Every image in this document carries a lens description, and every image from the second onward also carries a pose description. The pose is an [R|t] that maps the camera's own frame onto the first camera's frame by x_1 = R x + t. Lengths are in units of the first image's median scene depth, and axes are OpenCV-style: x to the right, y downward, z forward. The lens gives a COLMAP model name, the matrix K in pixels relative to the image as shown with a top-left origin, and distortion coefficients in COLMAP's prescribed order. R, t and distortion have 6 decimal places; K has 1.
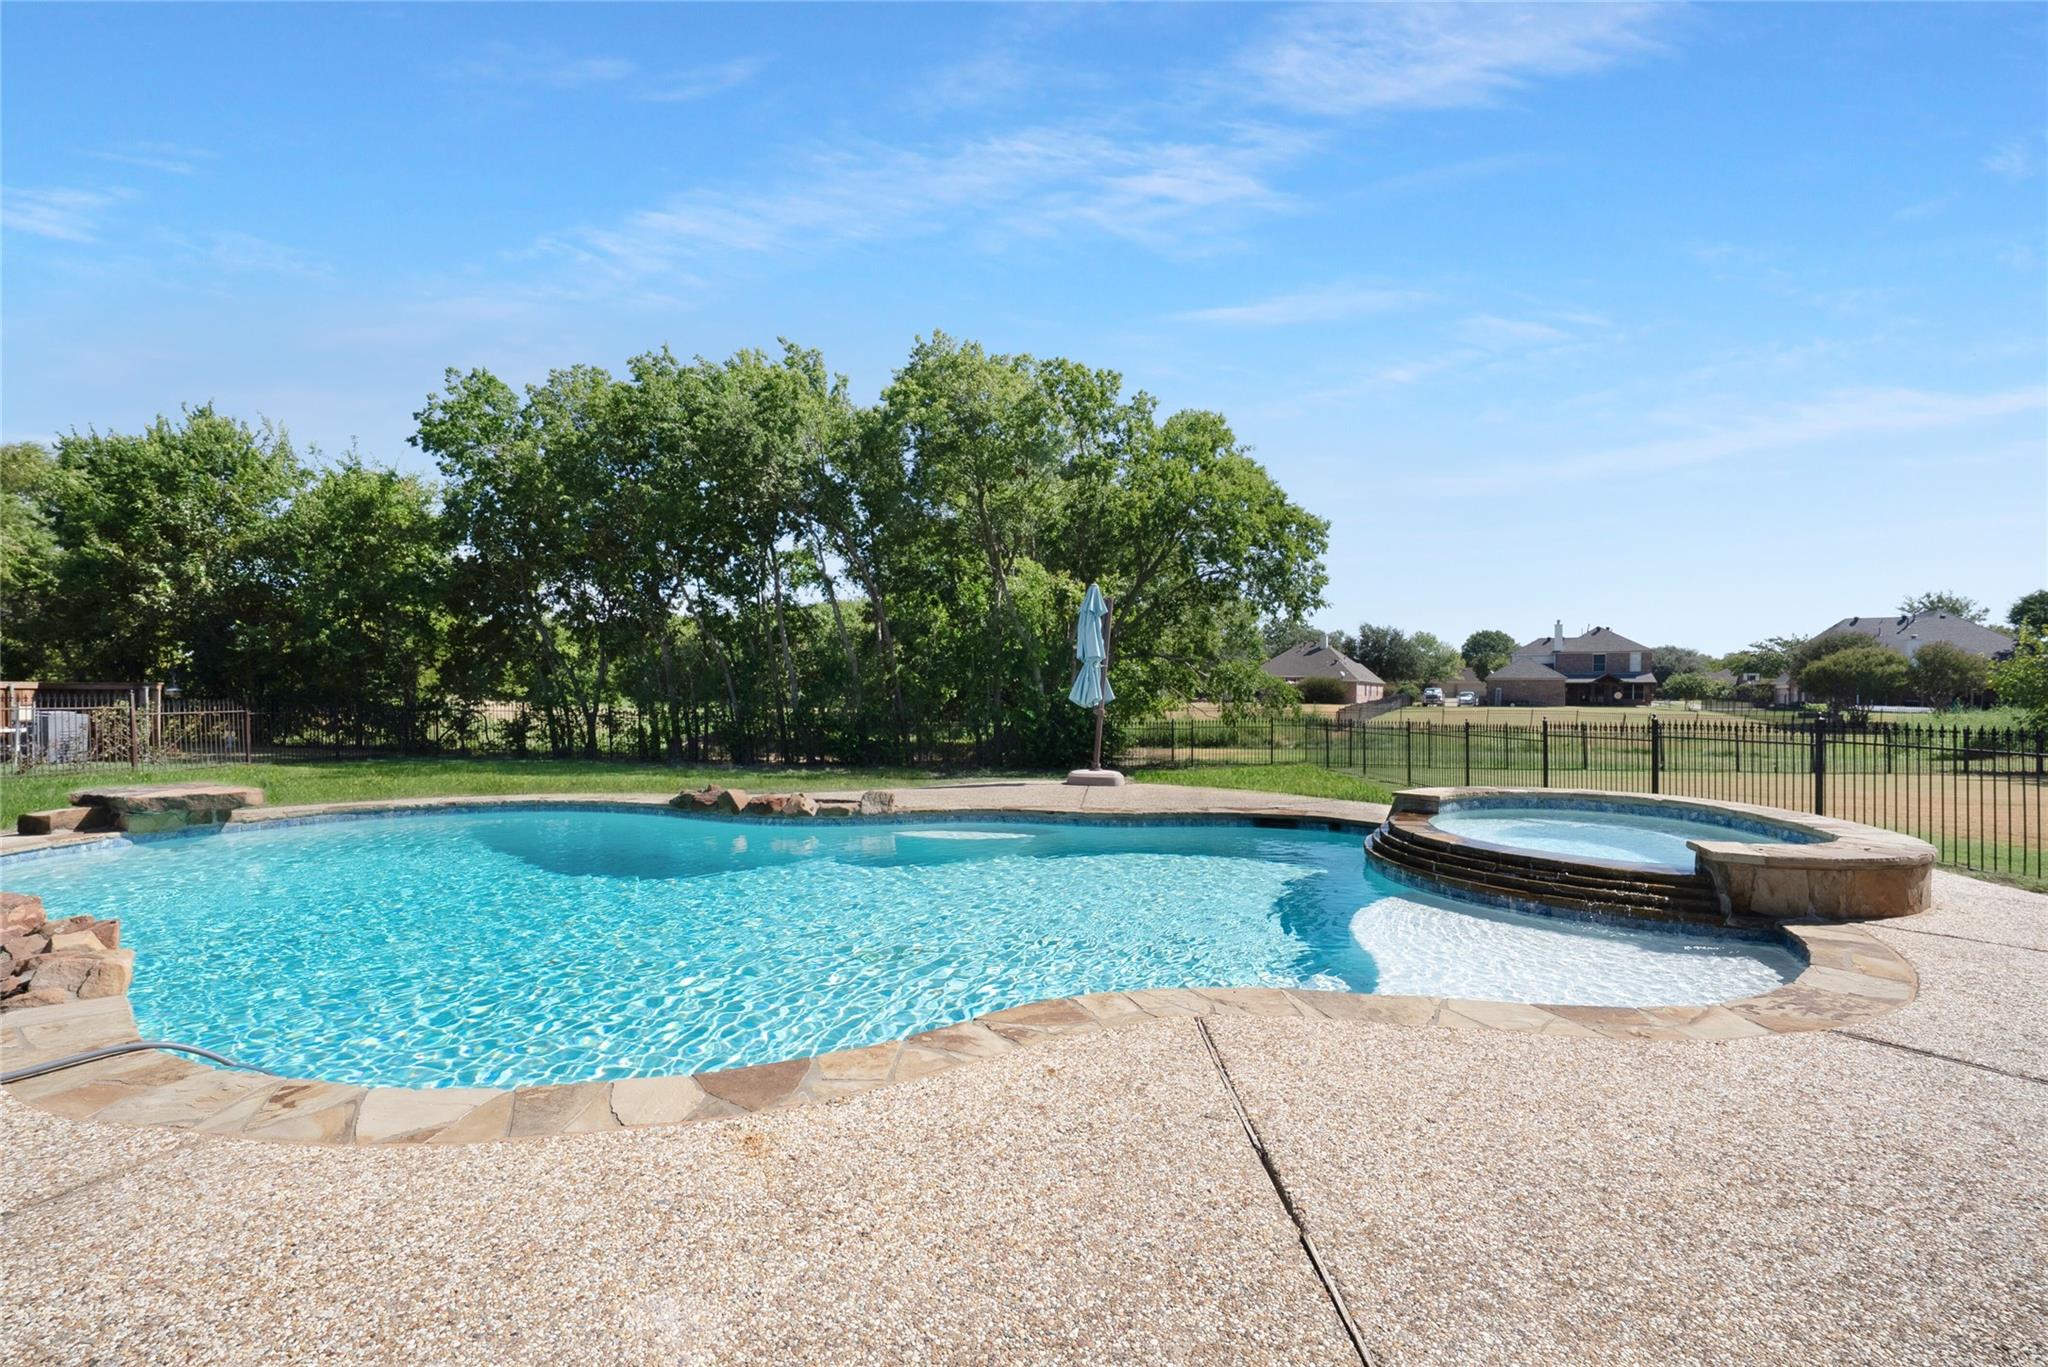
lens RADIAL K [[866.6, 0, 1025.2], [0, 866.6, 712.9], [0, 0, 1]] dist [-0.010022, -0.000217]
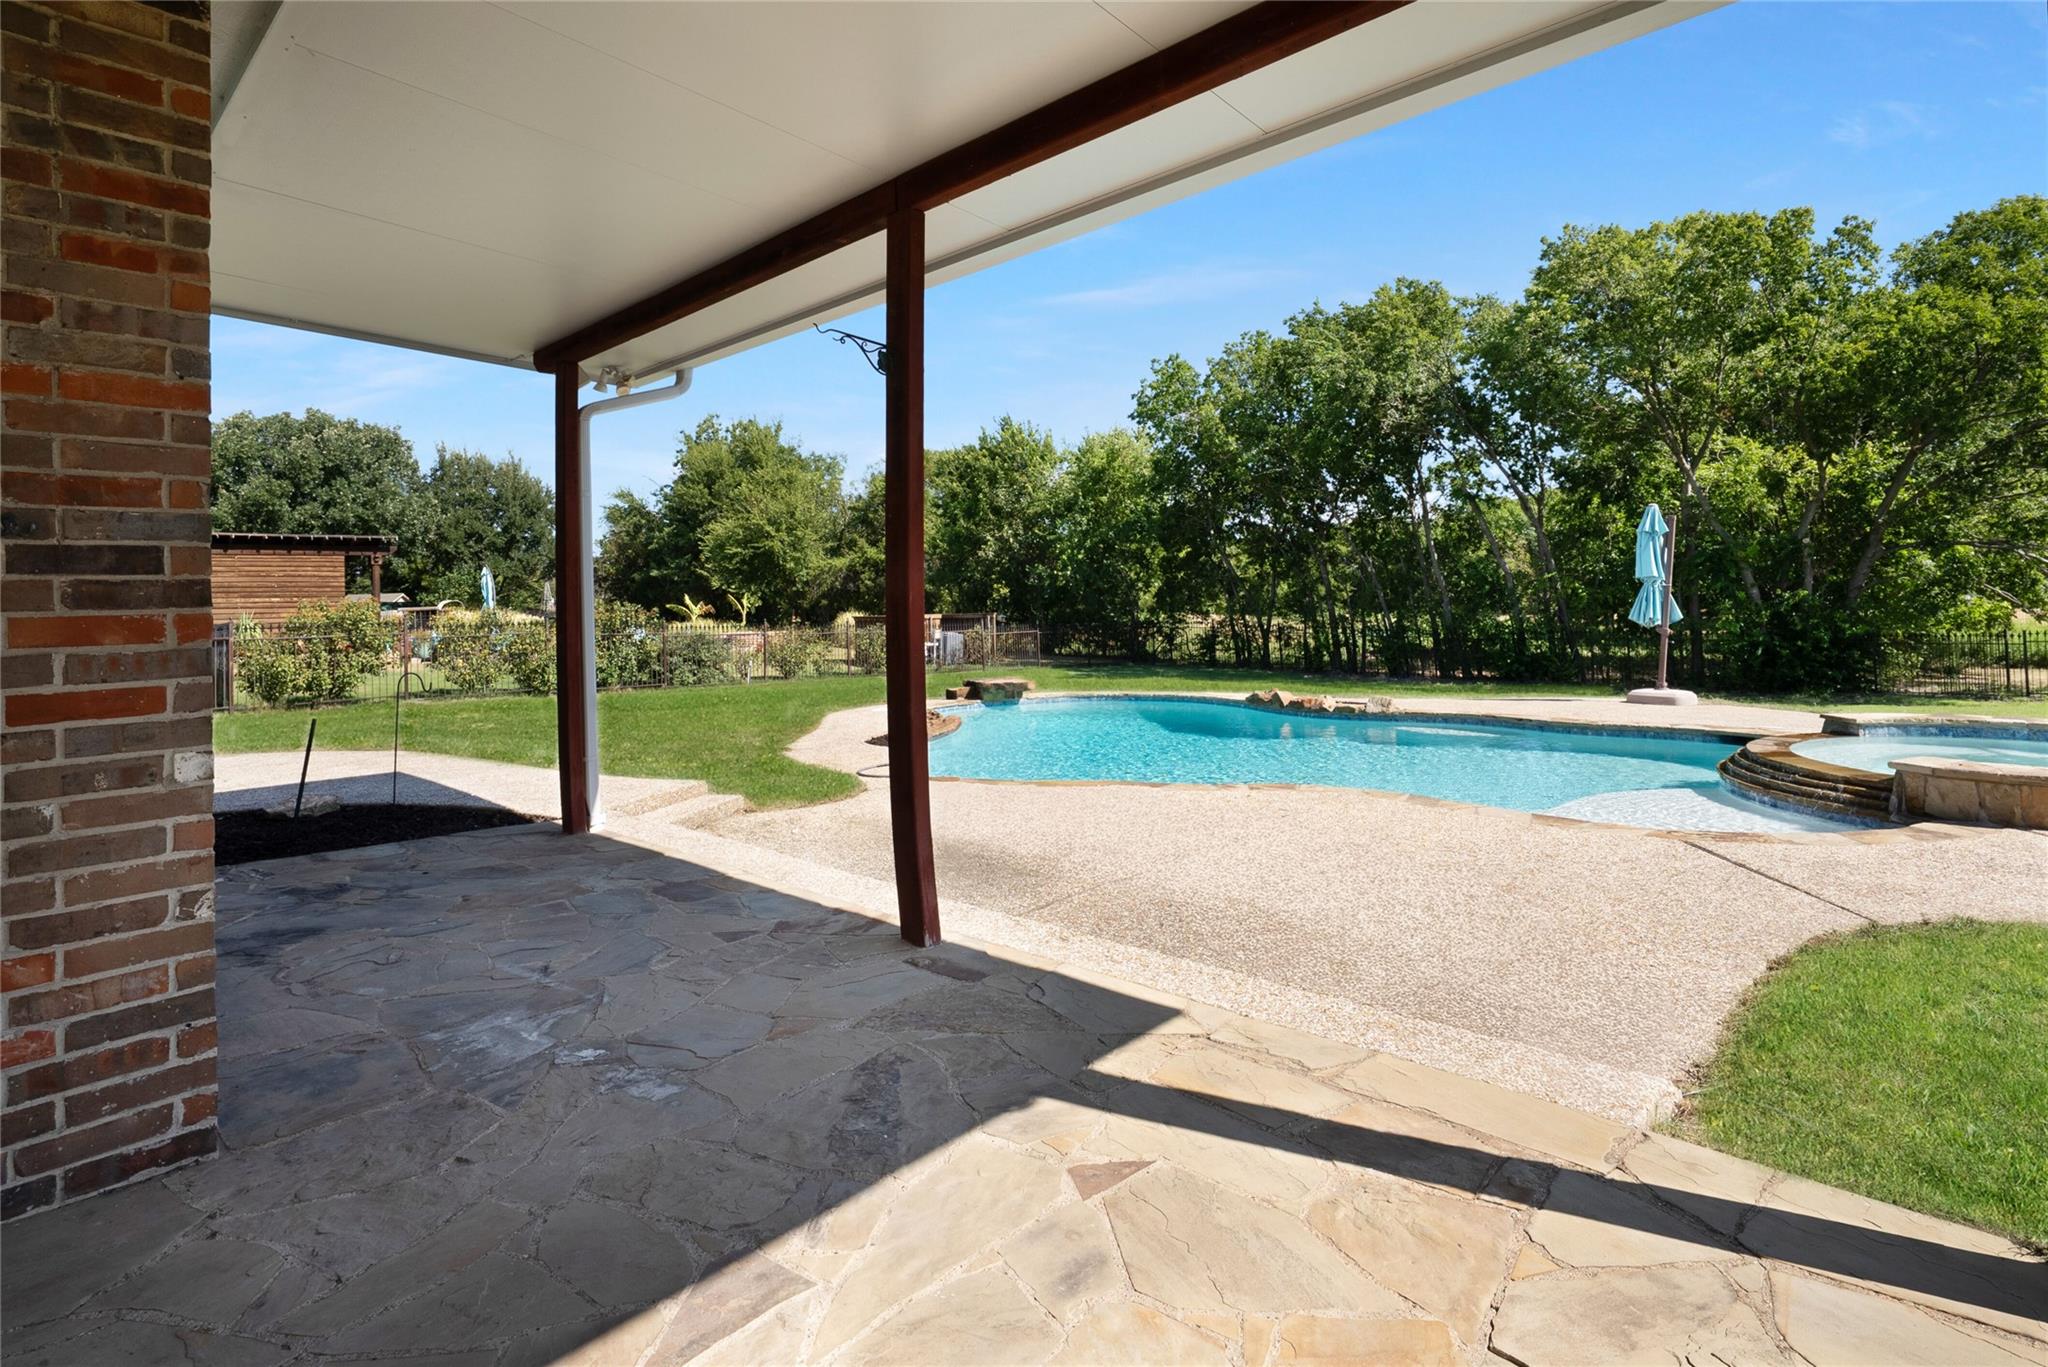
lens RADIAL K [[1001.5, 0, 1024.0], [0, 1001.5, 683.5], [0, 0, 1]] dist [0.000227, 0.000022]
pose [[0.724897, 0.030018, -0.688203, 0.213200], [0.014798, 0.998141, 0.059125, -0.012607], [0.688698, -0.053043, 0.723105, -0.210916]]
